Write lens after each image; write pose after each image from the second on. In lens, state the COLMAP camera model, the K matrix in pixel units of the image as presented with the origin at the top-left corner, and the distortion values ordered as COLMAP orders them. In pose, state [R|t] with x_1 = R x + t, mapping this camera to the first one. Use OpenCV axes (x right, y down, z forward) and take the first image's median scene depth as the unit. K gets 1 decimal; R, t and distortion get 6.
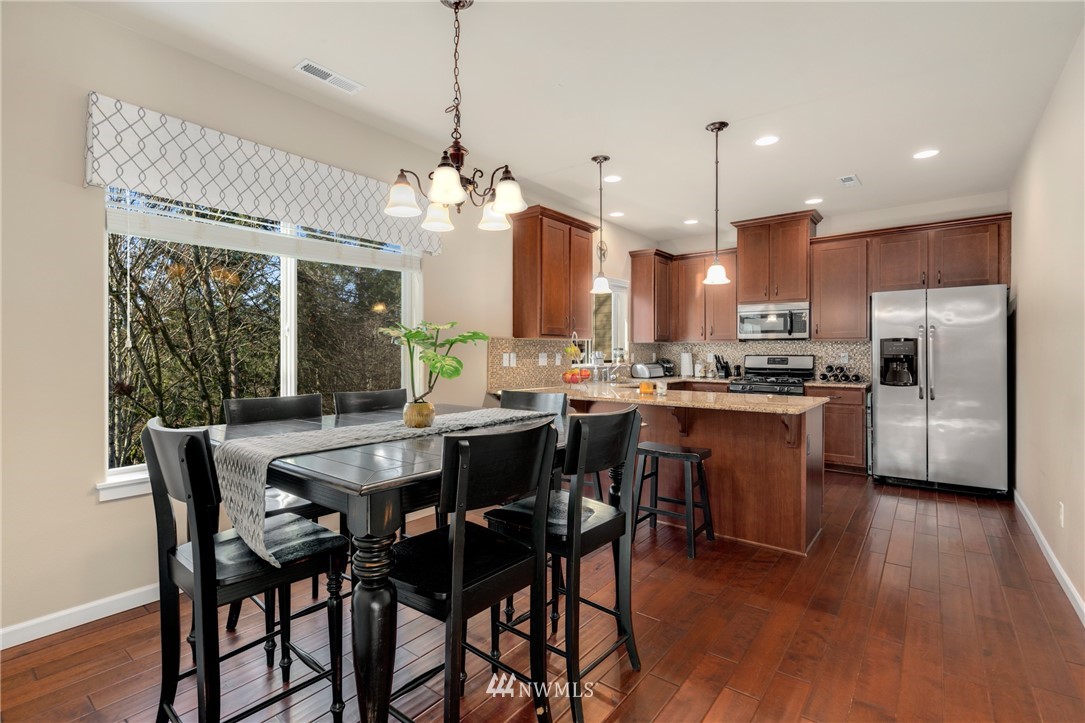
lens RADIAL K [[501.6, 0, 544.3], [0, 501.6, 354.1], [0, 0, 1]] dist [-0.011988, 0.004112]
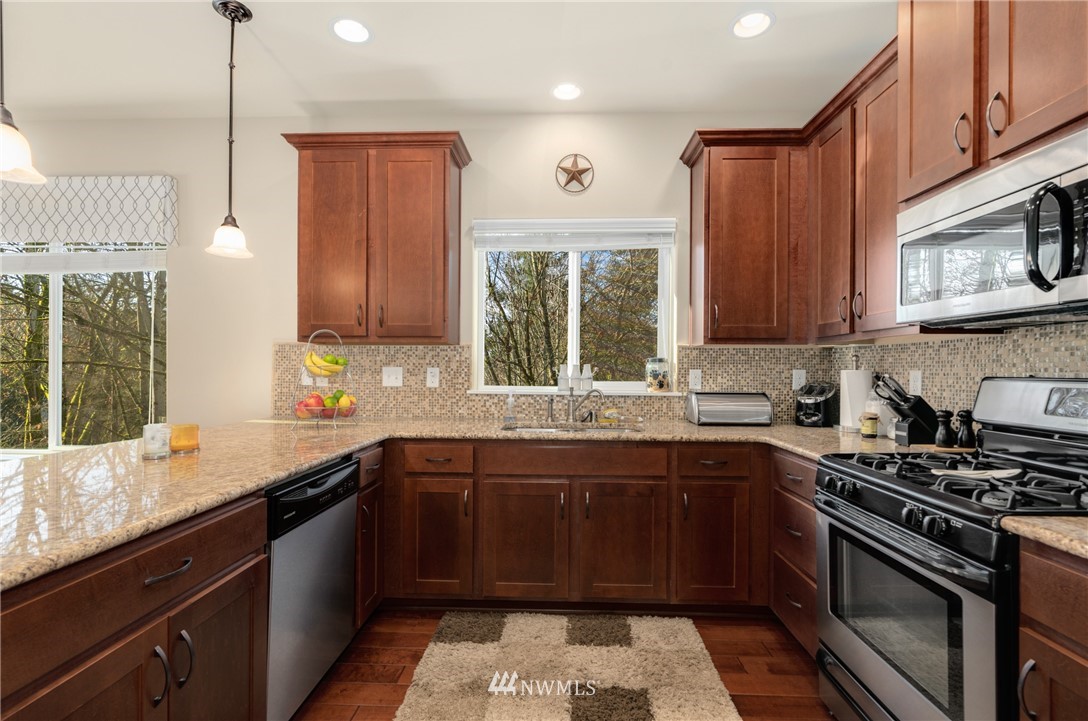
lens RADIAL K [[503.0, 0, 539.4], [0, 503.0, 369.1], [0, 0, 1]] dist [-0.011988, 0.004112]
pose [[0.587371, 0.004918, -0.809303, 0.586076], [-0.008892, 0.999960, -0.000376, -0.000238], [0.809269, 0.007417, 0.587391, 0.743885]]
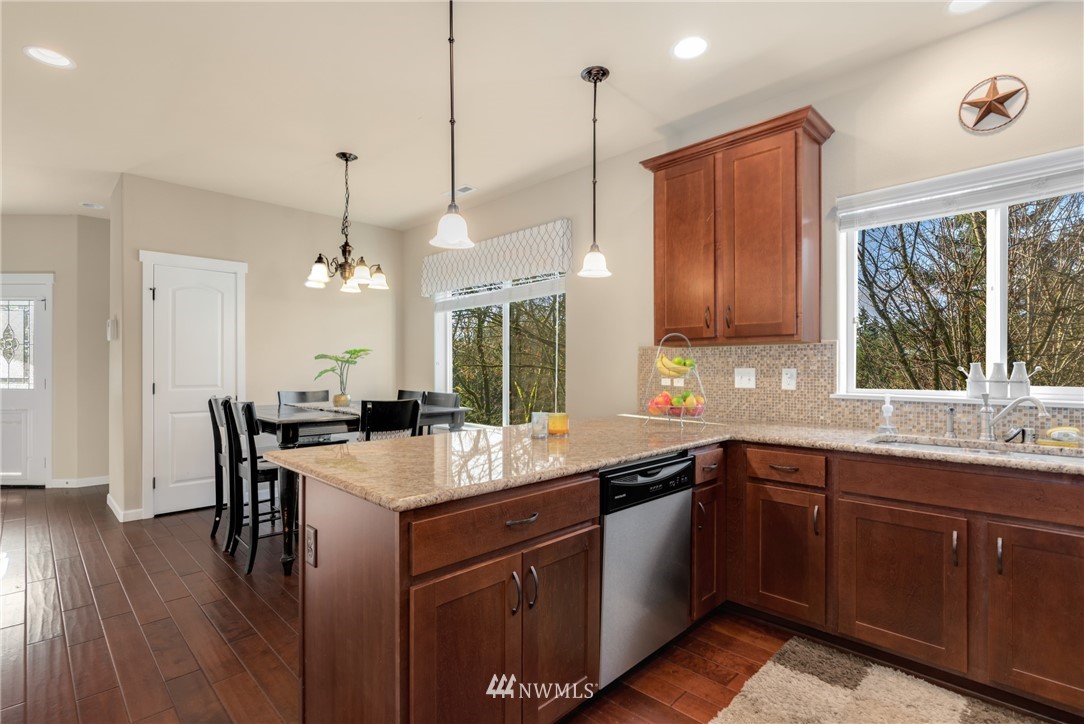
lens RADIAL K [[501.1, 0, 527.6], [0, 501.1, 366.1], [0, 0, 1]] dist [-0.011988, 0.004112]
pose [[-0.119491, -0.003781, -0.992828, 0.605094], [-0.003670, 0.999988, -0.003367, -0.000626], [0.992829, 0.003242, -0.119503, 0.772427]]
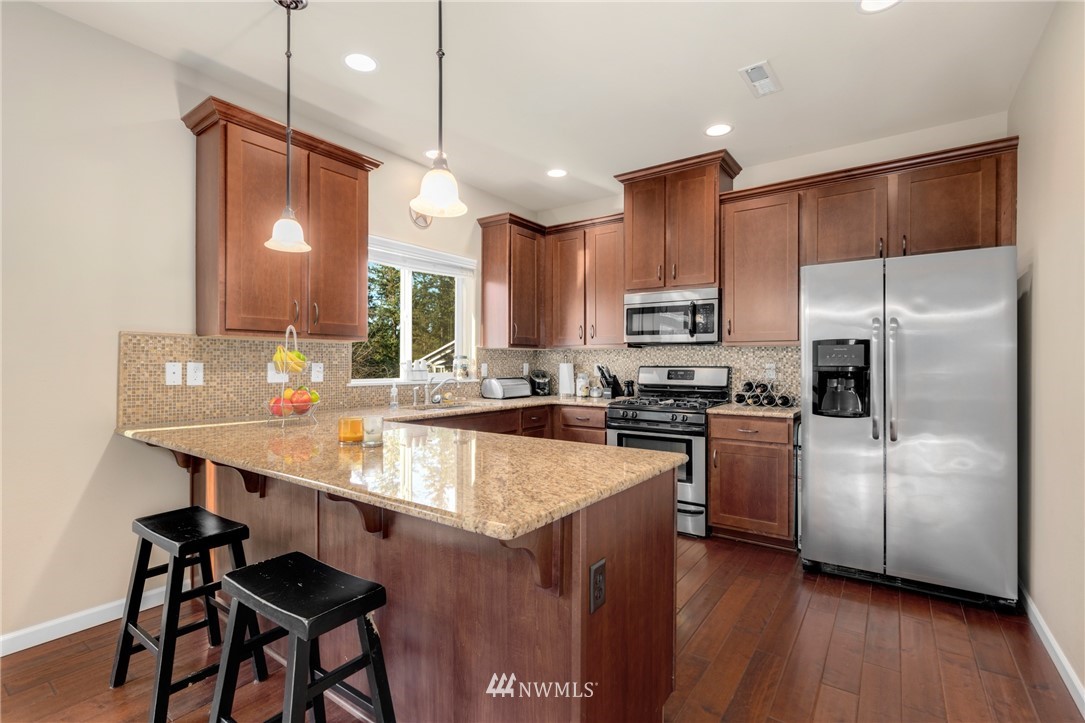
lens RADIAL K [[501.6, 0, 542.5], [0, 501.6, 364.7], [0, 0, 1]] dist [-0.011988, 0.004112]
pose [[0.998929, 0.002450, 0.046197, 0.279267], [-0.002437, 0.999997, -0.000348, 0.000443], [-0.046198, 0.000235, 0.998932, 0.356781]]
